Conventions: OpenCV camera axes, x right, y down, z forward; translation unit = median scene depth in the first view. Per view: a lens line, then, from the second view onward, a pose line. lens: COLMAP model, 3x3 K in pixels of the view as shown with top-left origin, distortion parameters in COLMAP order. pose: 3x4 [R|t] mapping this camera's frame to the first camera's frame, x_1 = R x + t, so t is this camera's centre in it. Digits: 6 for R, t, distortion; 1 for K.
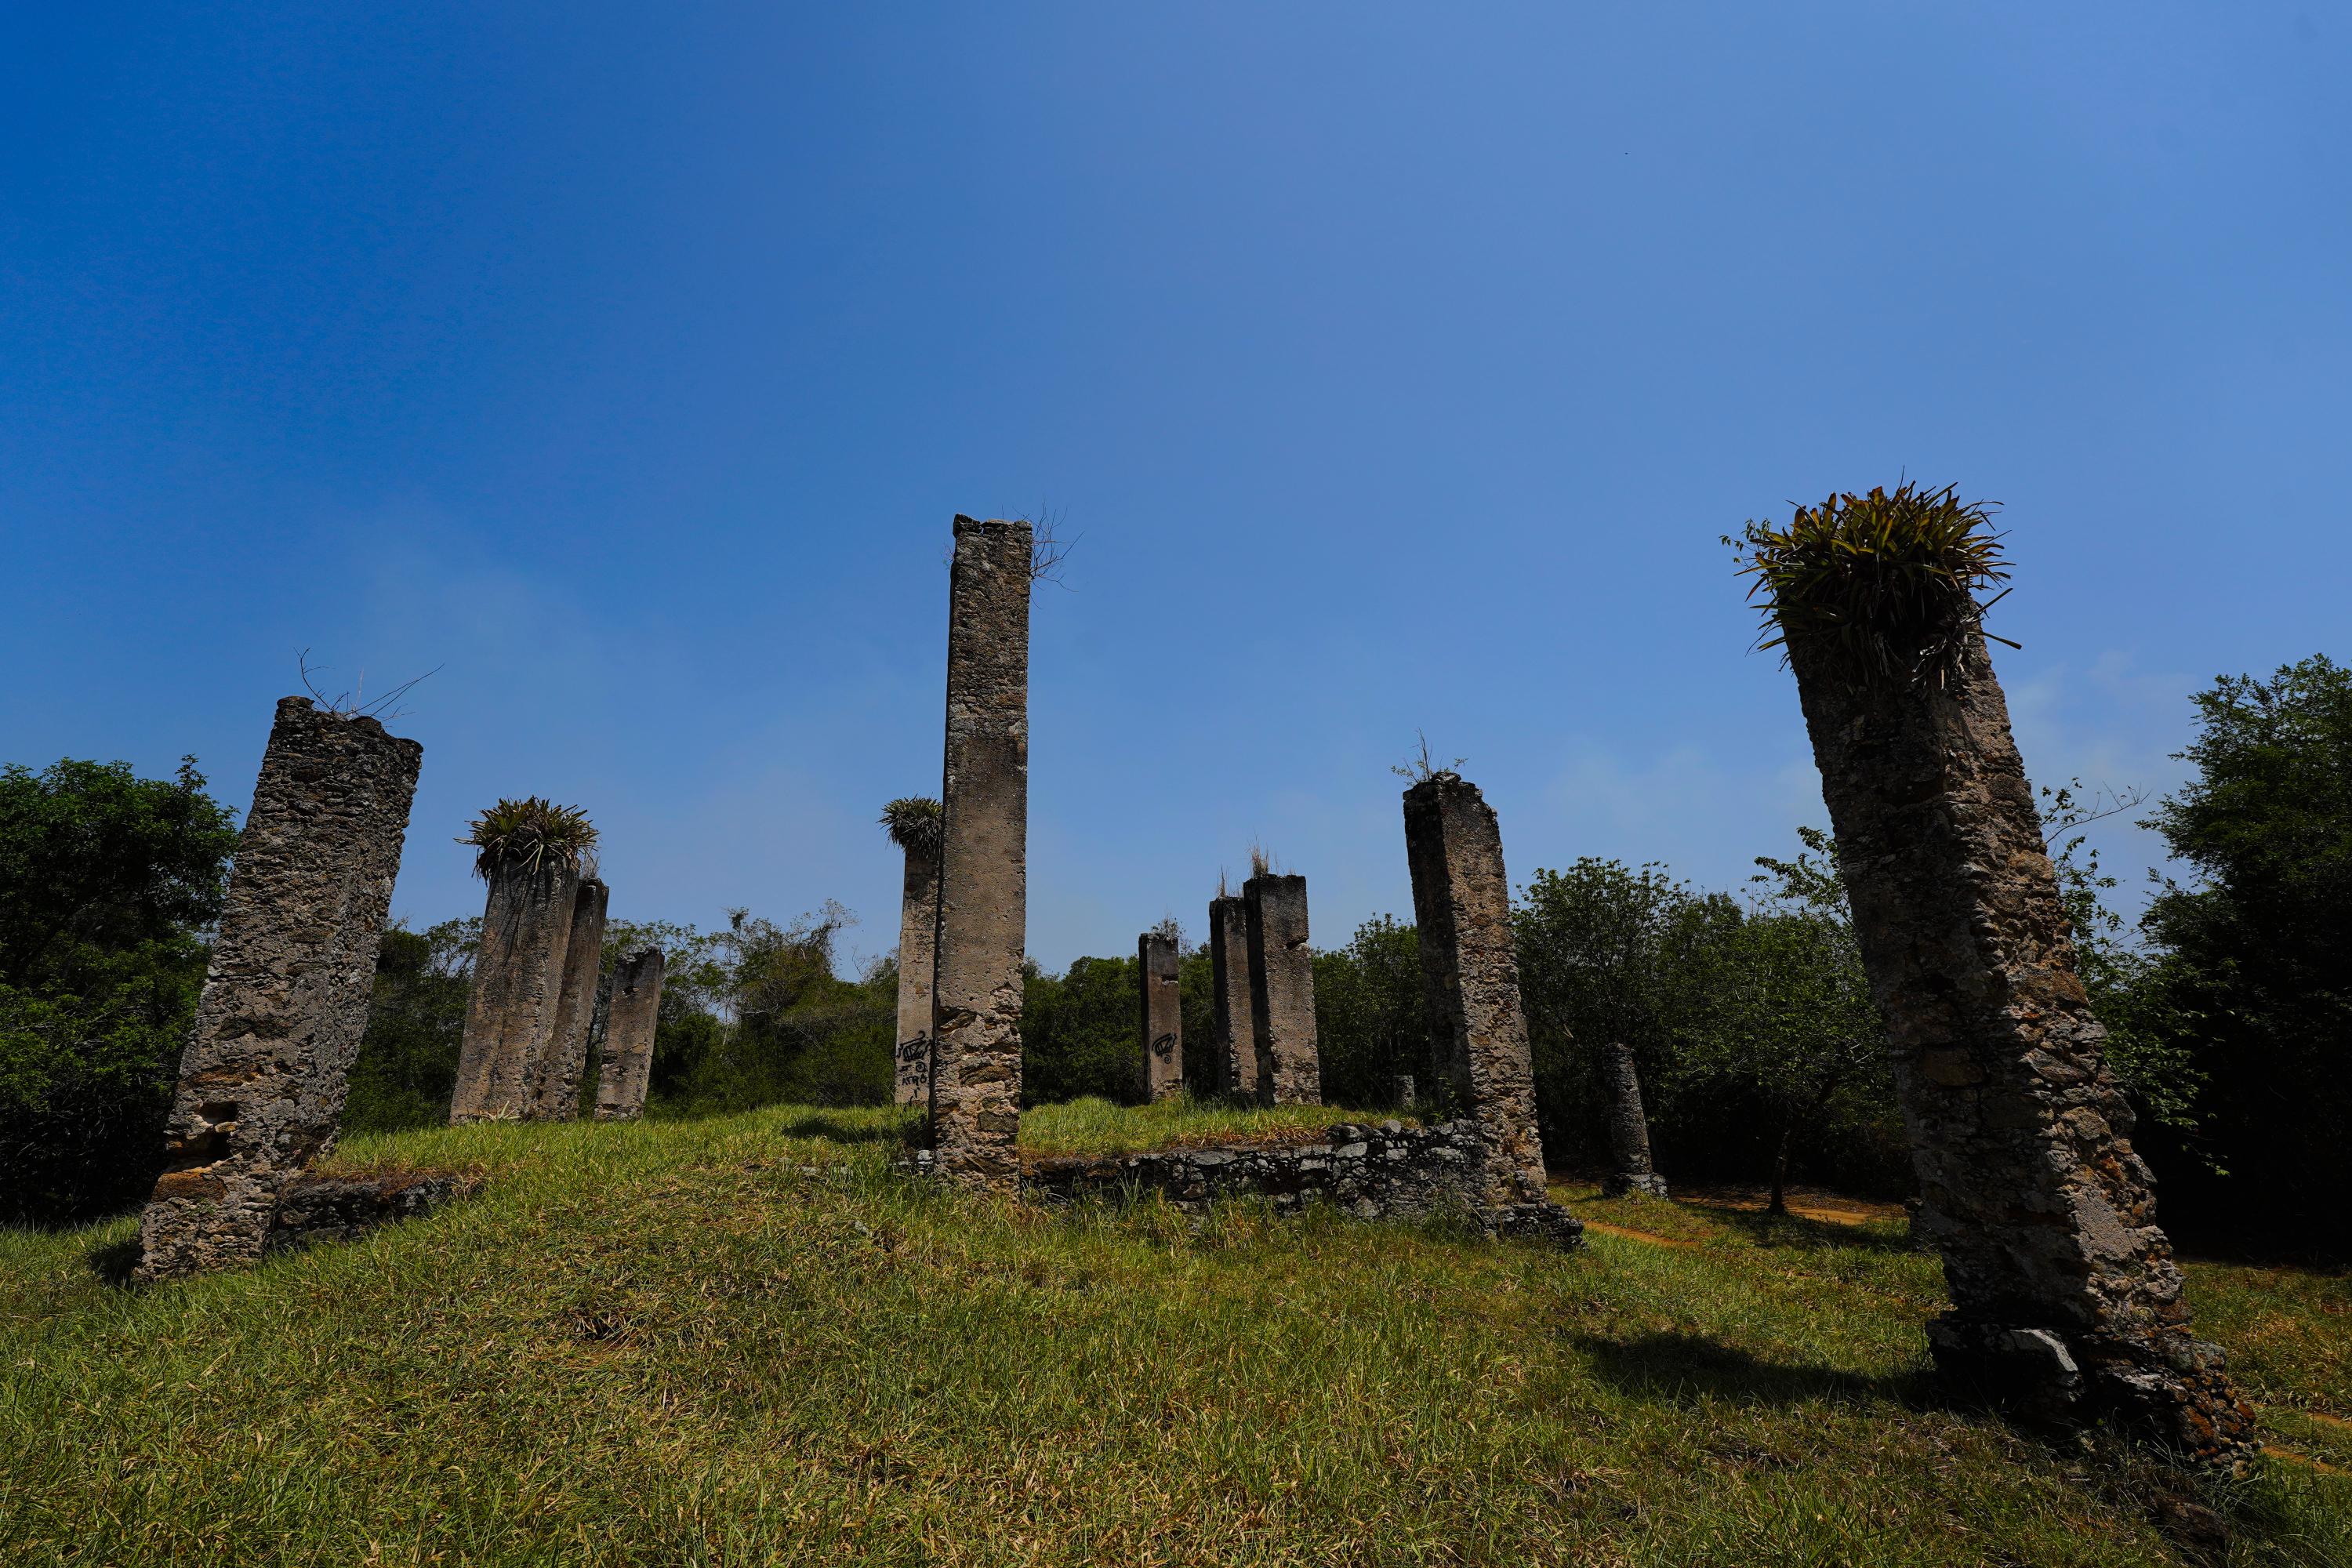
lens RADIAL K [[945.4, 0, 1169.0], [0, 945.4, 783.4], [0, 0, 1]] dist [-0.001582, 0.000114]
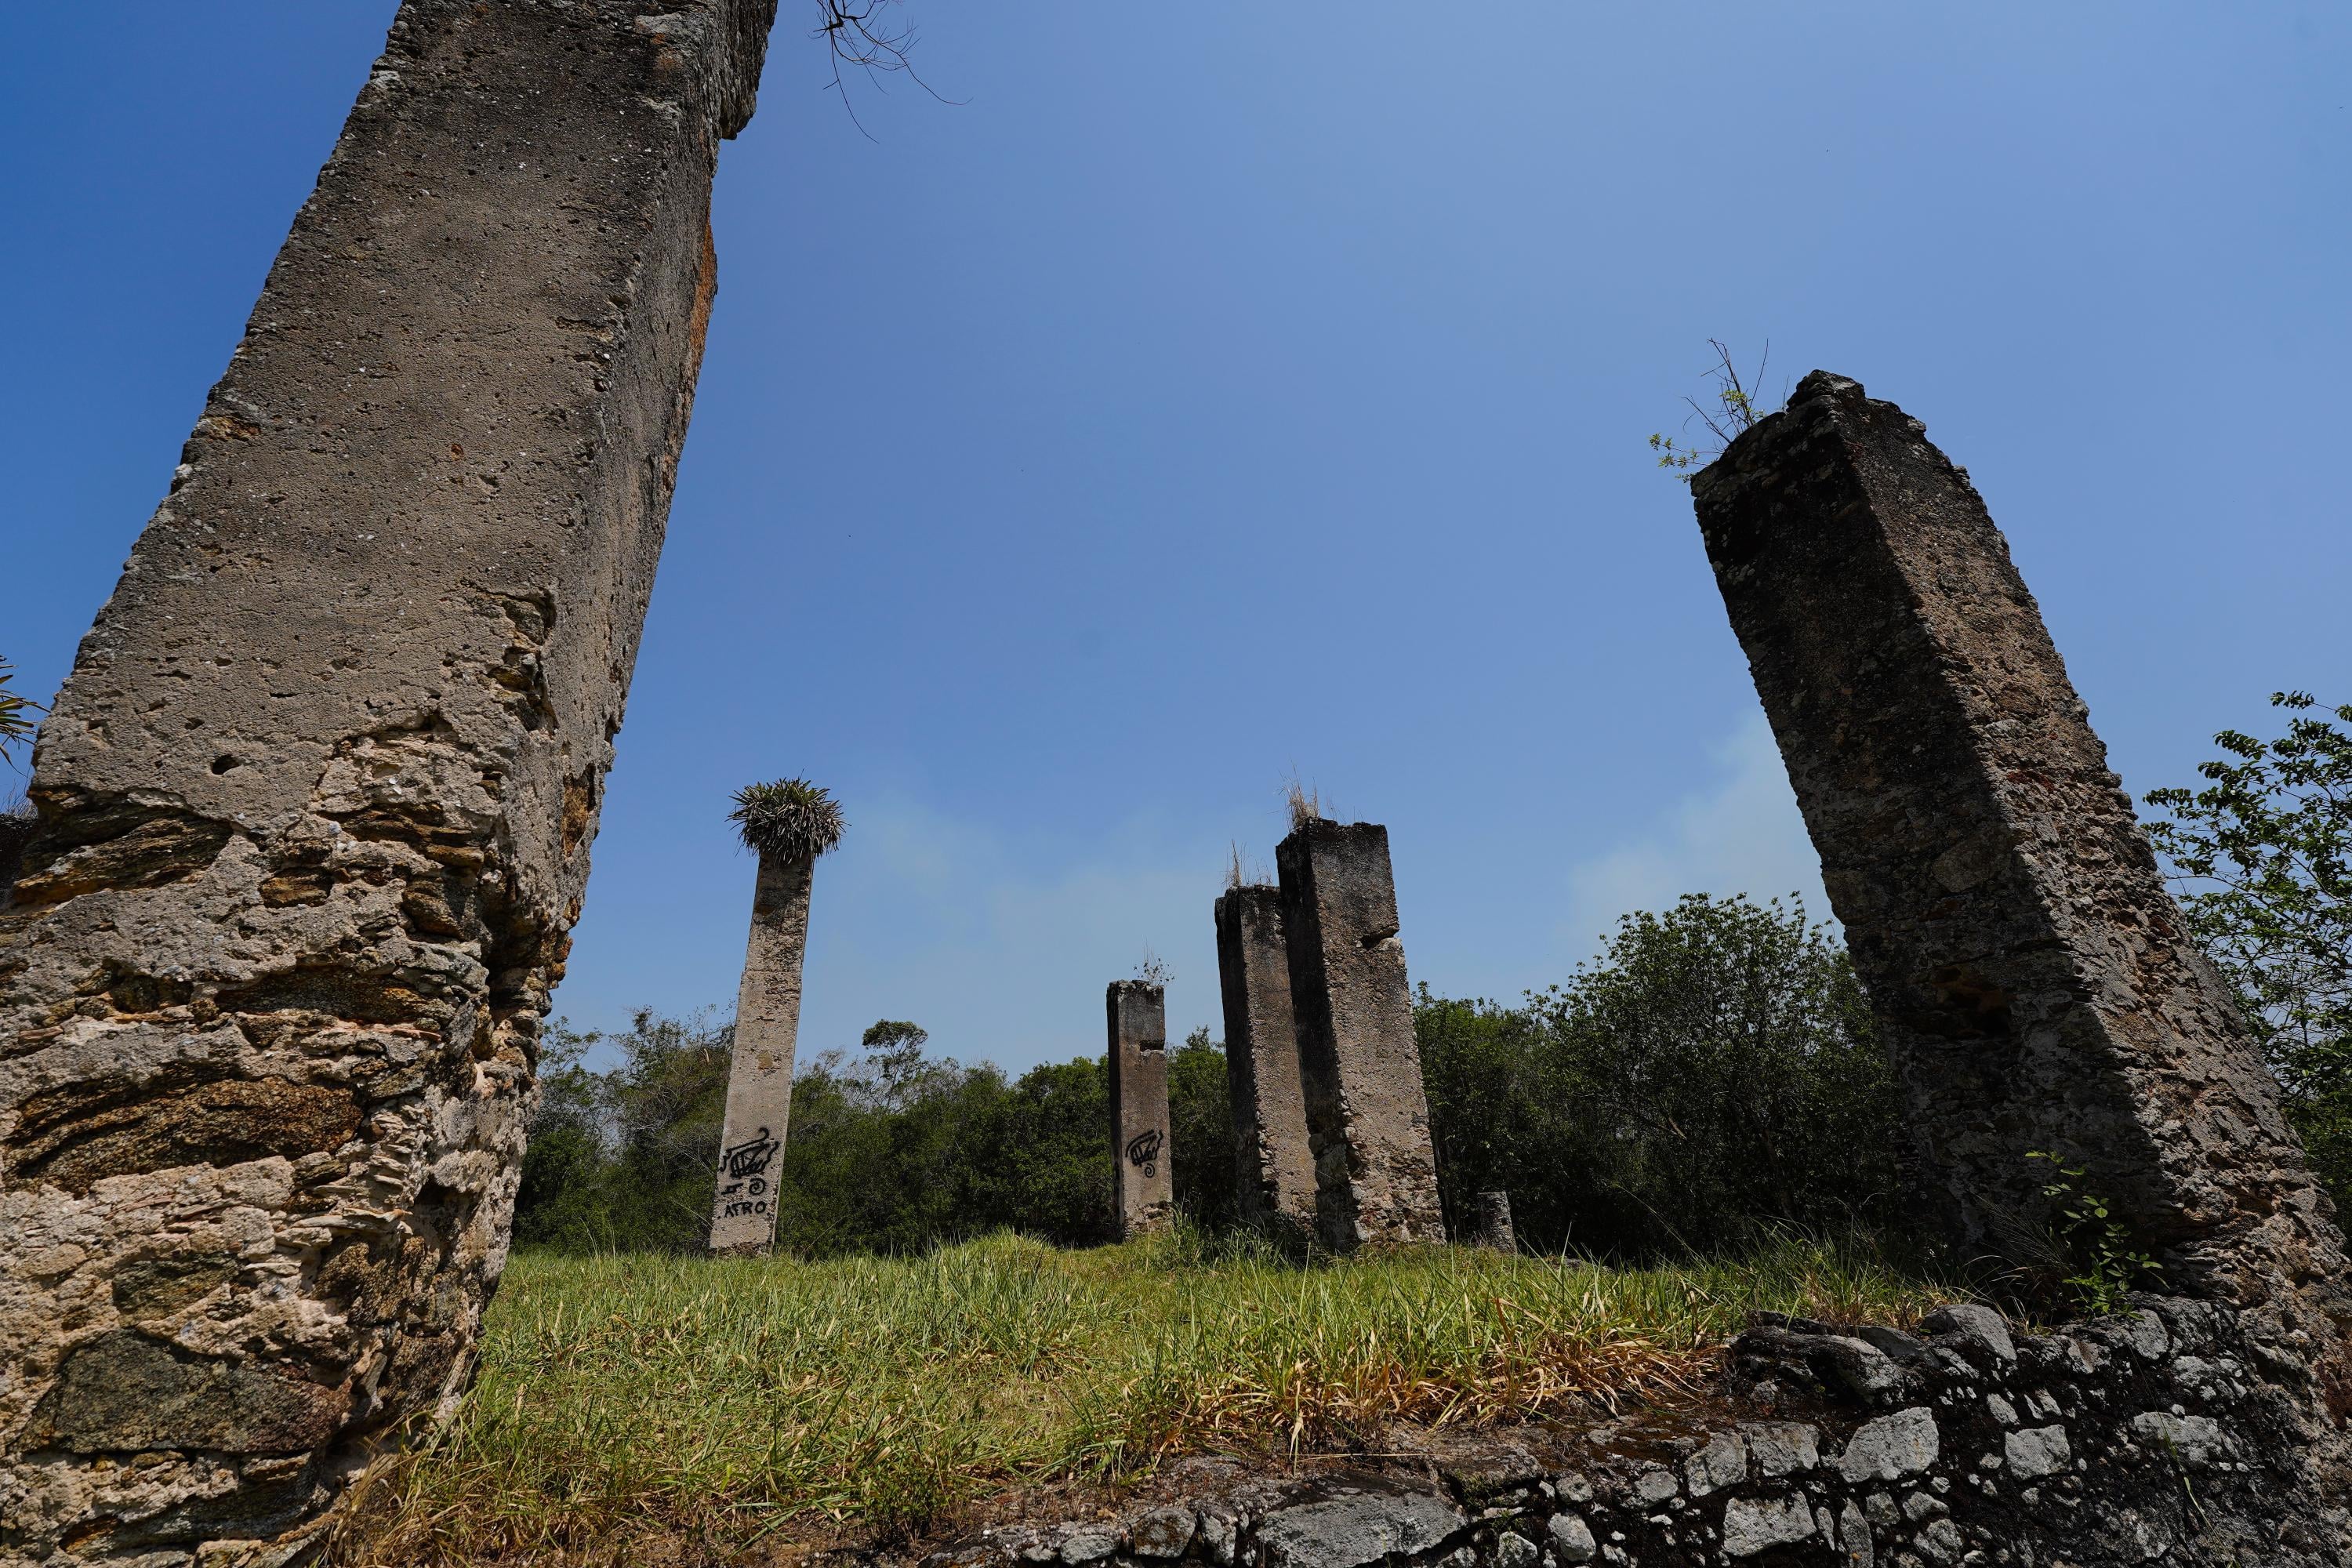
lens RADIAL K [[945.4, 0, 1161.7], [0, 945.4, 783.0], [0, 0, 1]] dist [-0.001582, 0.000114]
pose [[0.999862, -0.008854, 0.014028, -0.000016], [0.010495, 0.992528, -0.121563, 0.182976], [-0.012847, 0.121693, 0.992485, 0.552413]]
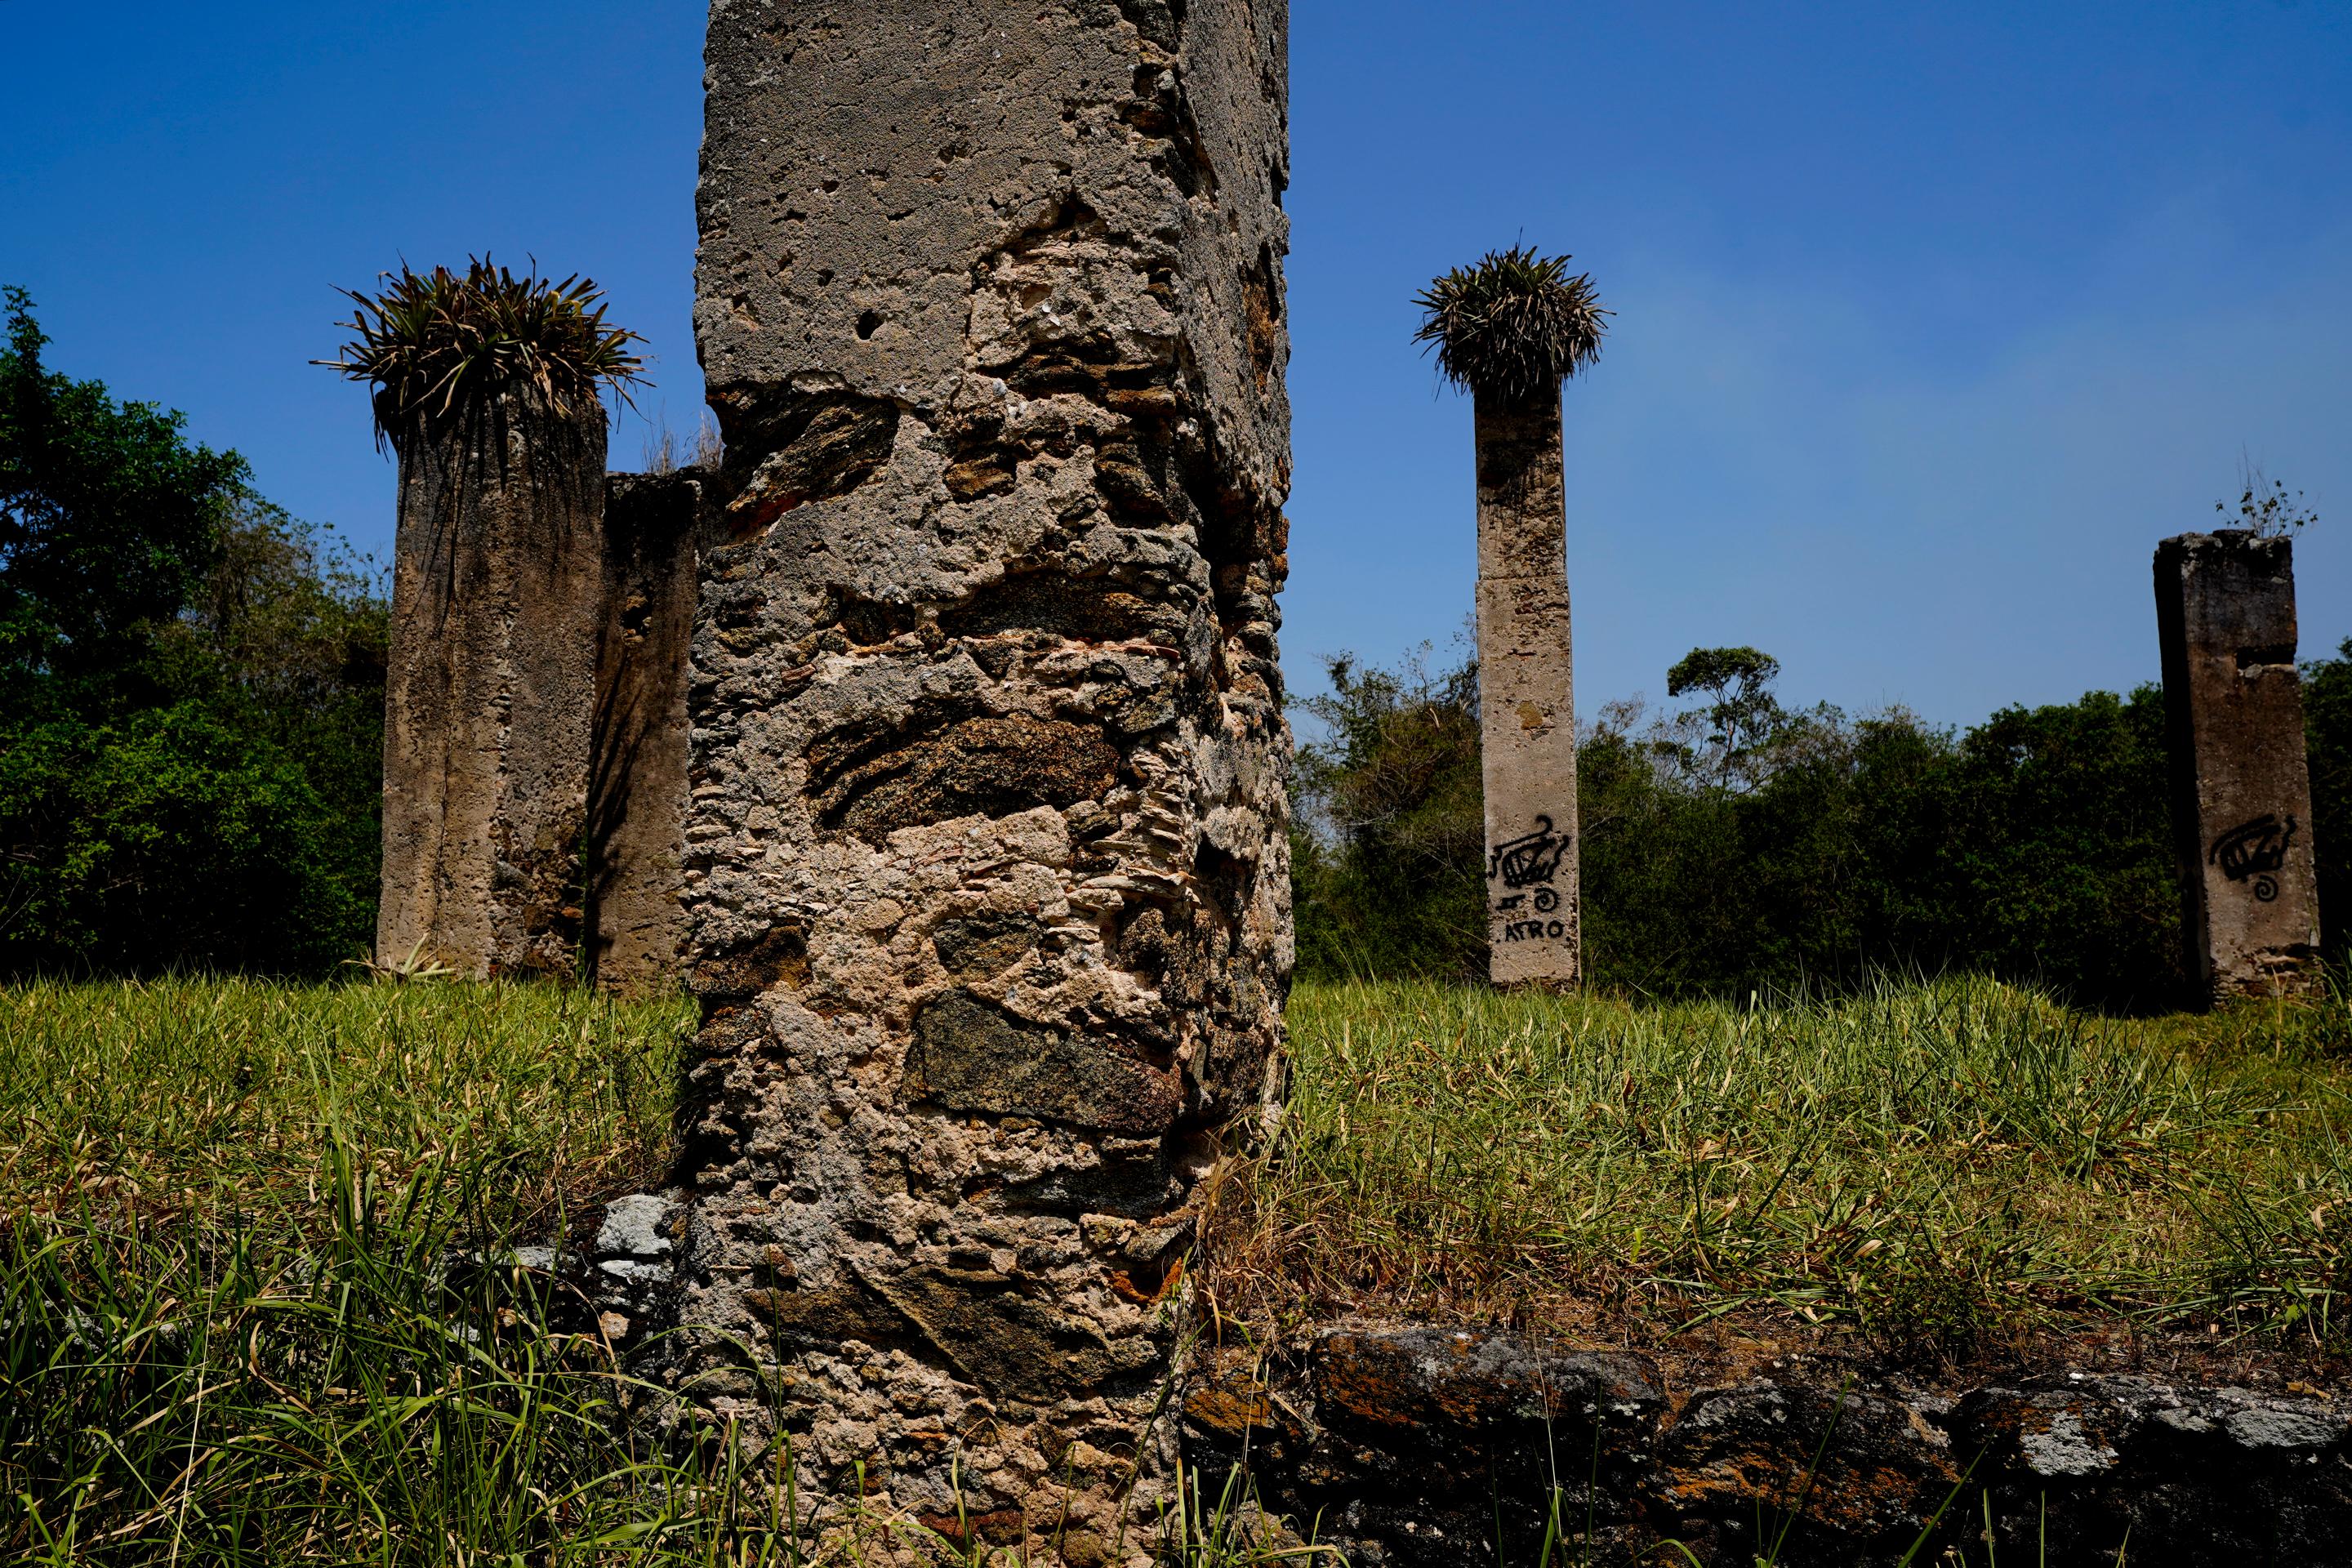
lens RADIAL K [[1631.7, 0, 1166.0], [0, 1631.7, 786.0], [0, 0, 1]] dist [0.002982, 0.000159]
pose [[0.833655, -0.030609, -0.551436, -0.010843], [0.139889, 0.977606, 0.157219, 0.188617], [0.534275, -0.208206, 0.819268, 0.549998]]
